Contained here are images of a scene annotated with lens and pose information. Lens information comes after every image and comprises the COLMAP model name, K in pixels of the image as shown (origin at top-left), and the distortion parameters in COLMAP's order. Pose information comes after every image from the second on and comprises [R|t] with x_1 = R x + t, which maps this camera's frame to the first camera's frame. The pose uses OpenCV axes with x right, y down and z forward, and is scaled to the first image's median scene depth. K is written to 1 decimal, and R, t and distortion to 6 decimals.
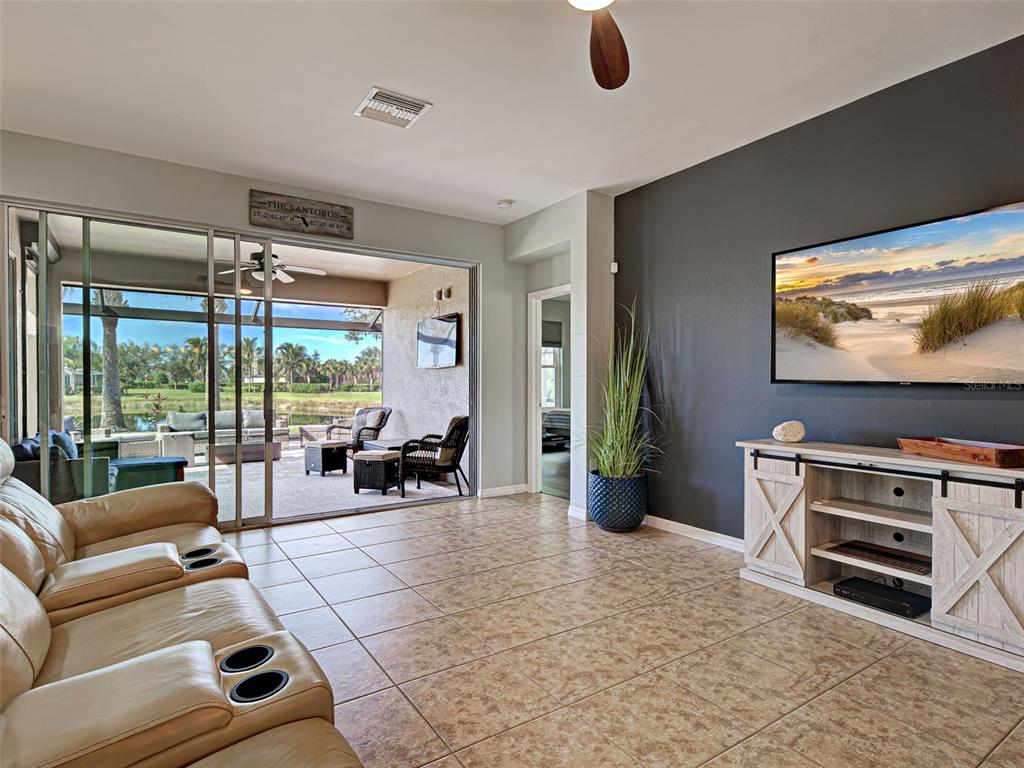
lens RADIAL K [[544.1, 0, 501.0], [0, 544.1, 386.3], [0, 0, 1]] dist [0.016336, 0.000385]
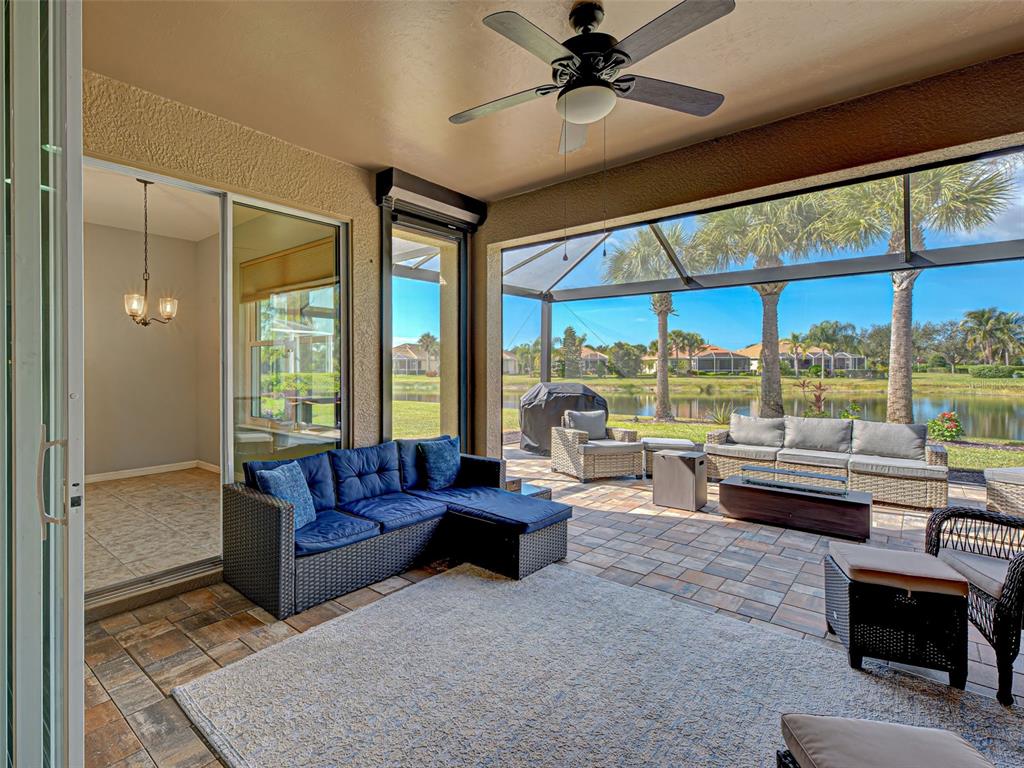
lens RADIAL K [[512.1, 0, 448.7], [0, 512.1, 367.7], [0, 0, 1]] dist [0.002362, -0.000294]
pose [[0.236081, 0.002096, -0.971731, -0.168336], [-0.004427, 0.999990, 0.001081, -0.028341], [0.971723, 0.004046, 0.236088, 1.366067]]
